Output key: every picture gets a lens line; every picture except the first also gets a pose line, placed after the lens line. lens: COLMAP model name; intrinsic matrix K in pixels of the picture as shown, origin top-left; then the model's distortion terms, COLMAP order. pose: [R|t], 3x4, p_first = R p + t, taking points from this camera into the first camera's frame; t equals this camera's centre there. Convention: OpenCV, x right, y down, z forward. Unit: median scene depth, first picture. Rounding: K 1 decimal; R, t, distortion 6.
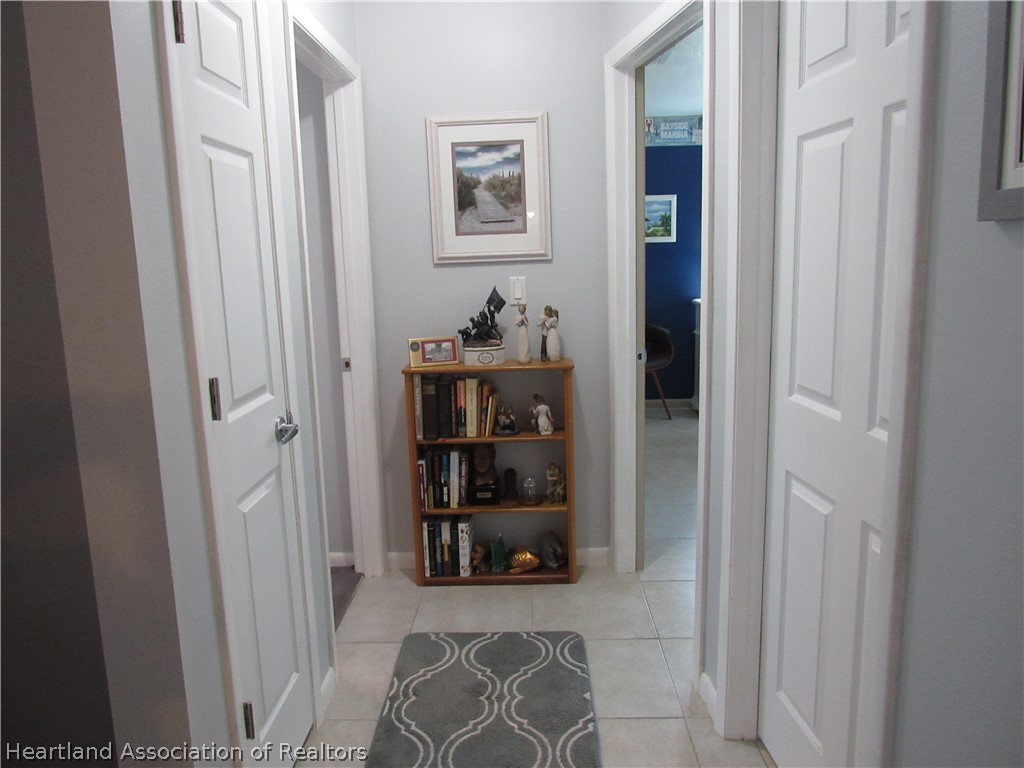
lens RADIAL K [[733.4, 0, 512.5], [0, 733.4, 381.3], [0, 0, 1]] dist [-0.015922, -0.005869]
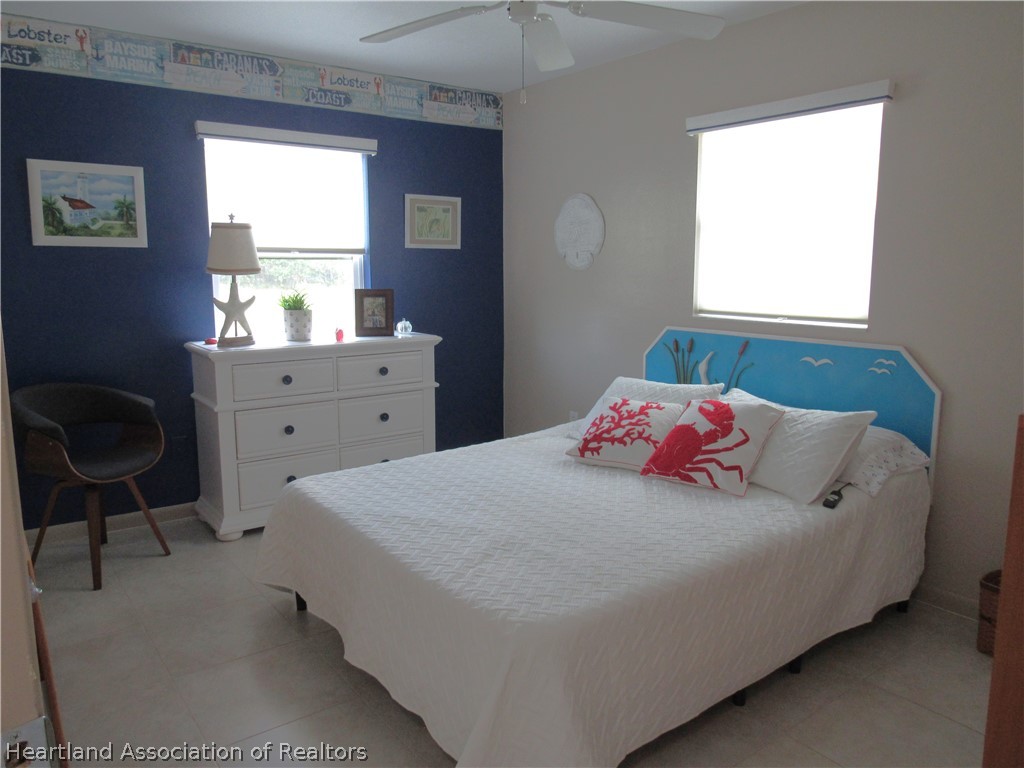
lens RADIAL K [[733.4, 0, 512.5], [0, 733.4, 381.3], [0, 0, 1]] dist [-0.015922, -0.005869]
pose [[0.753300, -0.070786, 0.653857, 0.051245], [0.086317, 0.996232, 0.008407, -0.061265], [-0.651988, 0.050106, 0.756572, 0.364829]]
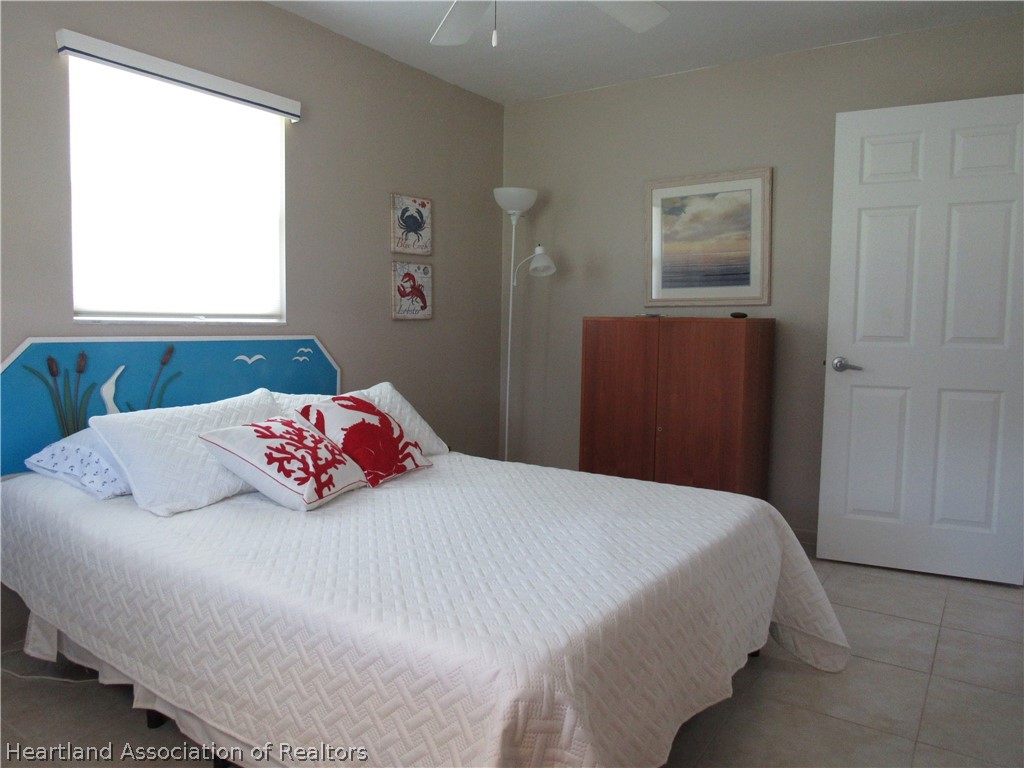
lens RADIAL K [[733.4, 0, 512.5], [0, 733.4, 381.3], [0, 0, 1]] dist [-0.015922, -0.005869]
pose [[-0.870268, -0.021209, 0.492121, 0.239788], [0.094976, 0.973100, 0.209894, -0.189967], [-0.483335, 0.229404, -0.844844, 1.544206]]
